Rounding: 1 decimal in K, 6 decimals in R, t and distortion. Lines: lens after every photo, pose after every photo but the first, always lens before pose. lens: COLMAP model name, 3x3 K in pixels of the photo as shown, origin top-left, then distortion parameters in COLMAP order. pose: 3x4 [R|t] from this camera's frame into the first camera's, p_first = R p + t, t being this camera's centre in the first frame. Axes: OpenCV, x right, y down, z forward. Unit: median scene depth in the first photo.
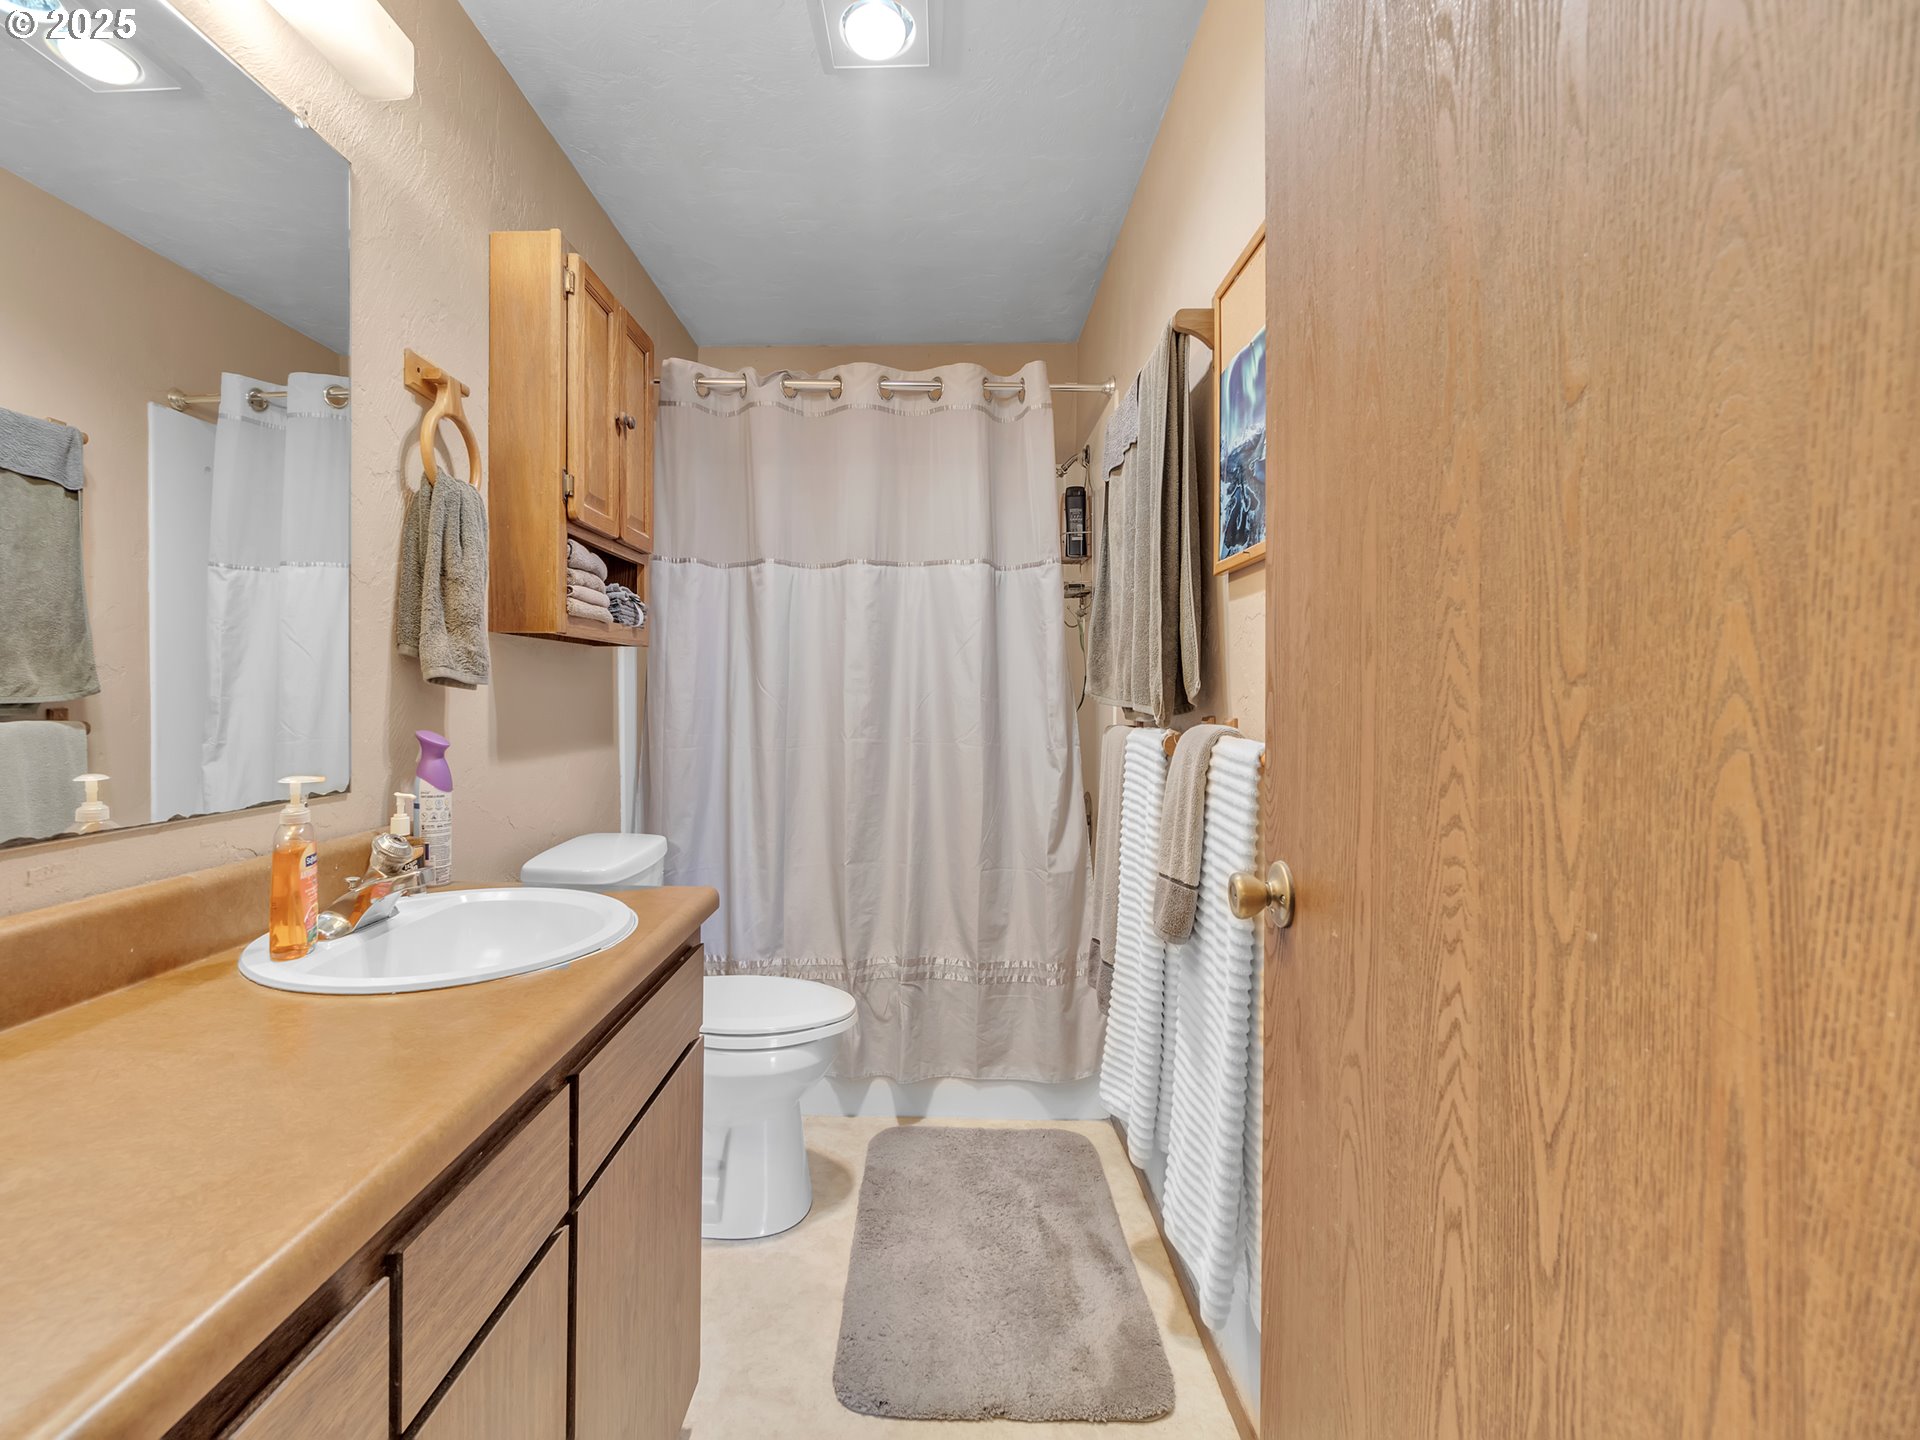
lens RADIAL K [[809.9, 0, 949.7], [0, 809.9, 696.3], [0, 0, 1]] dist [-0.006446, -0.000651]
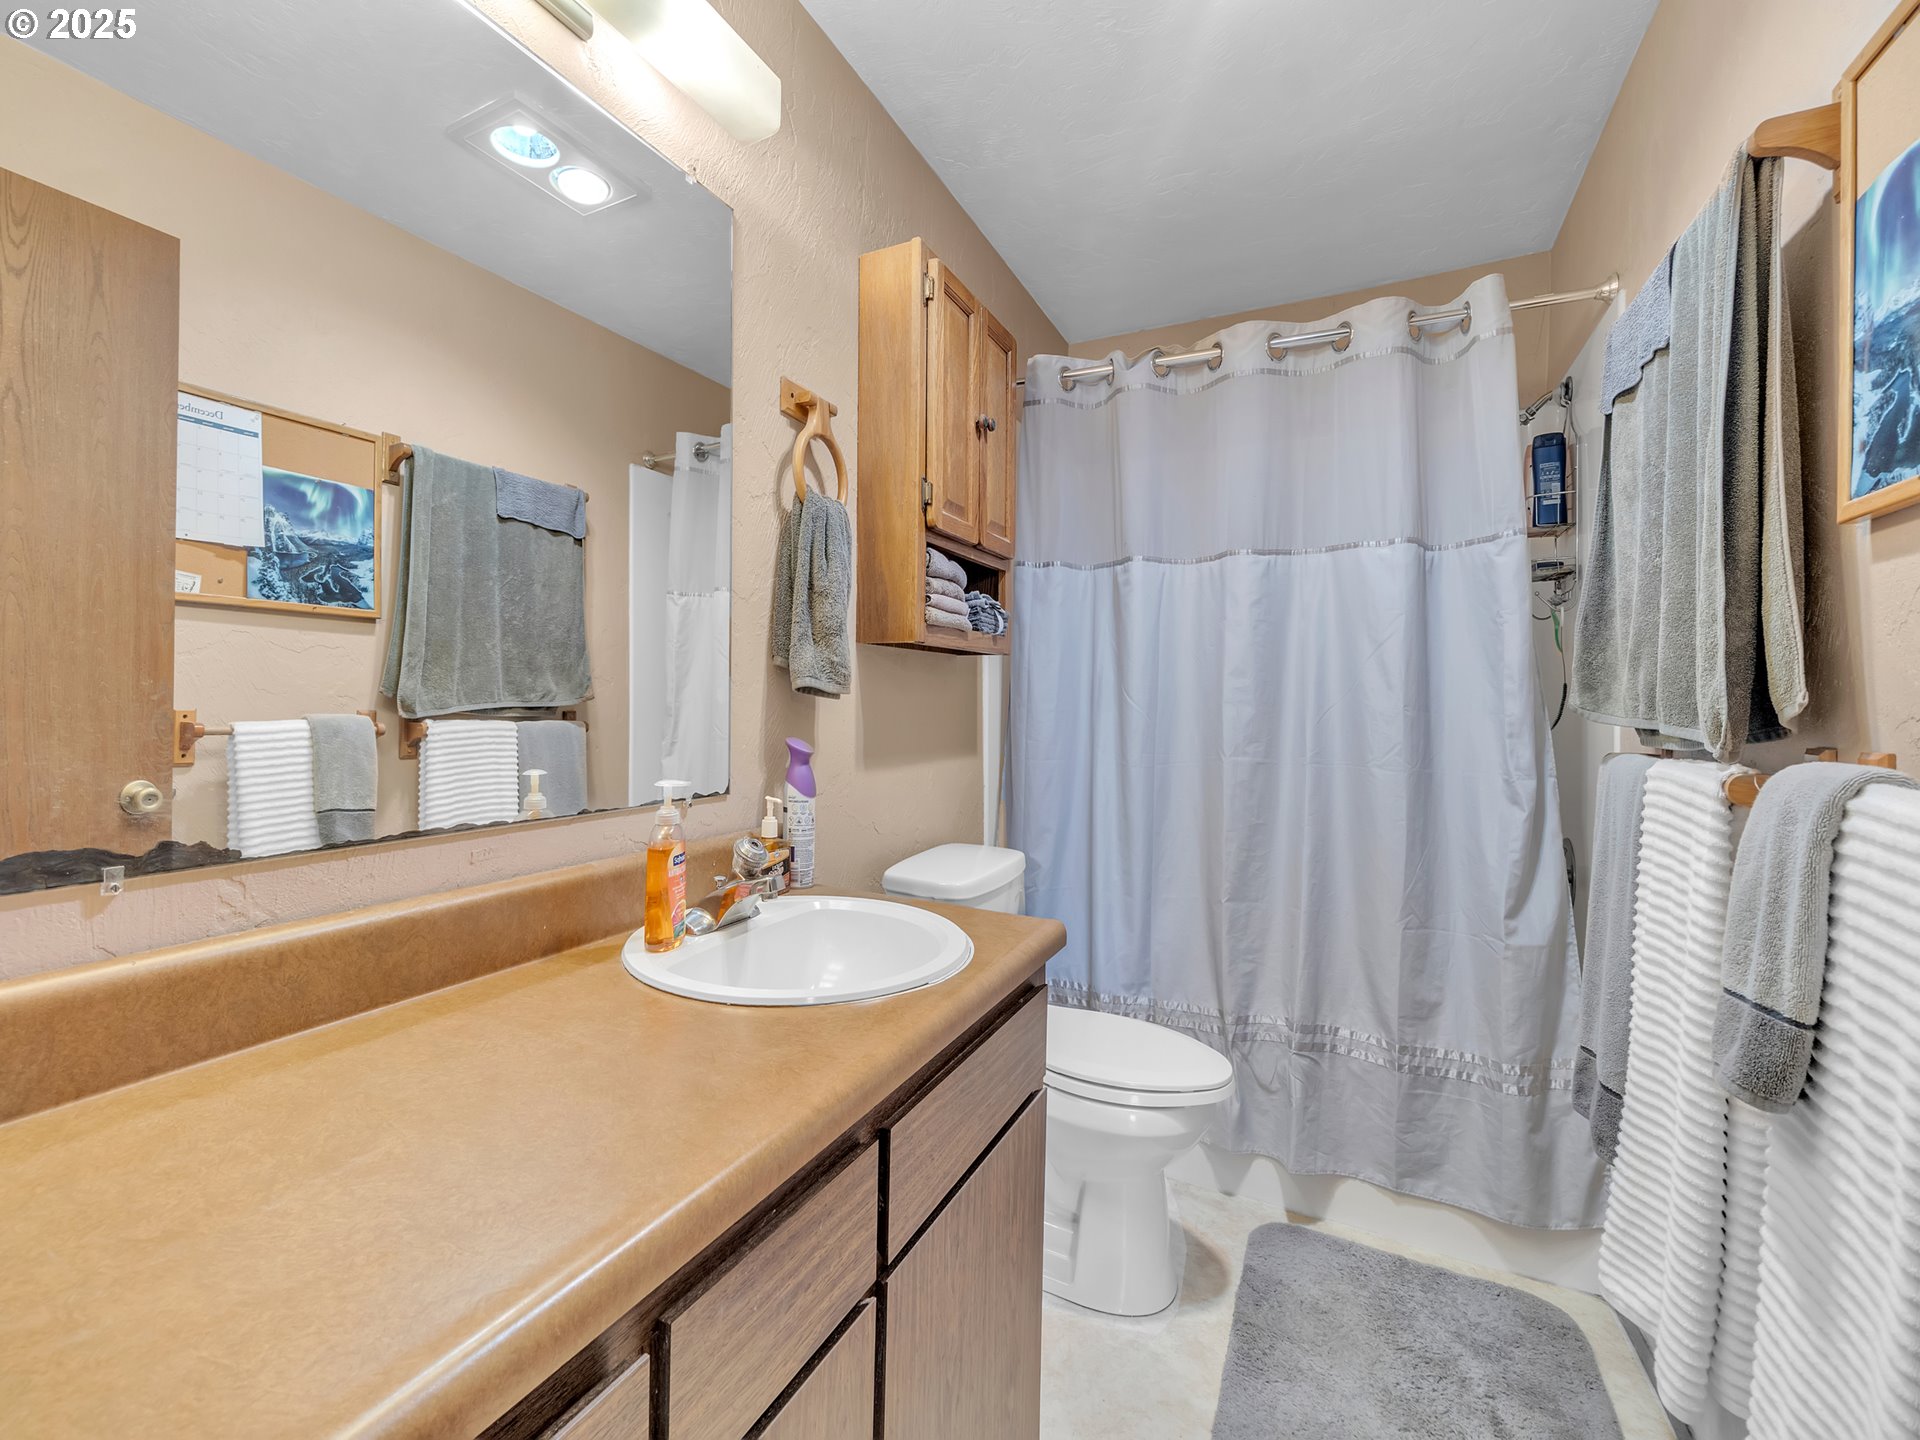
lens RADIAL K [[818.3, 0, 930.2], [0, 818.3, 695.1], [0, 0, 1]] dist [-0.005190, 0.005158]
pose [[0.884903, 0.004468, -0.465754, 0.000550], [-0.010116, 0.999902, -0.009627, -0.002992], [0.465665, 0.013230, 0.884862, 0.103955]]
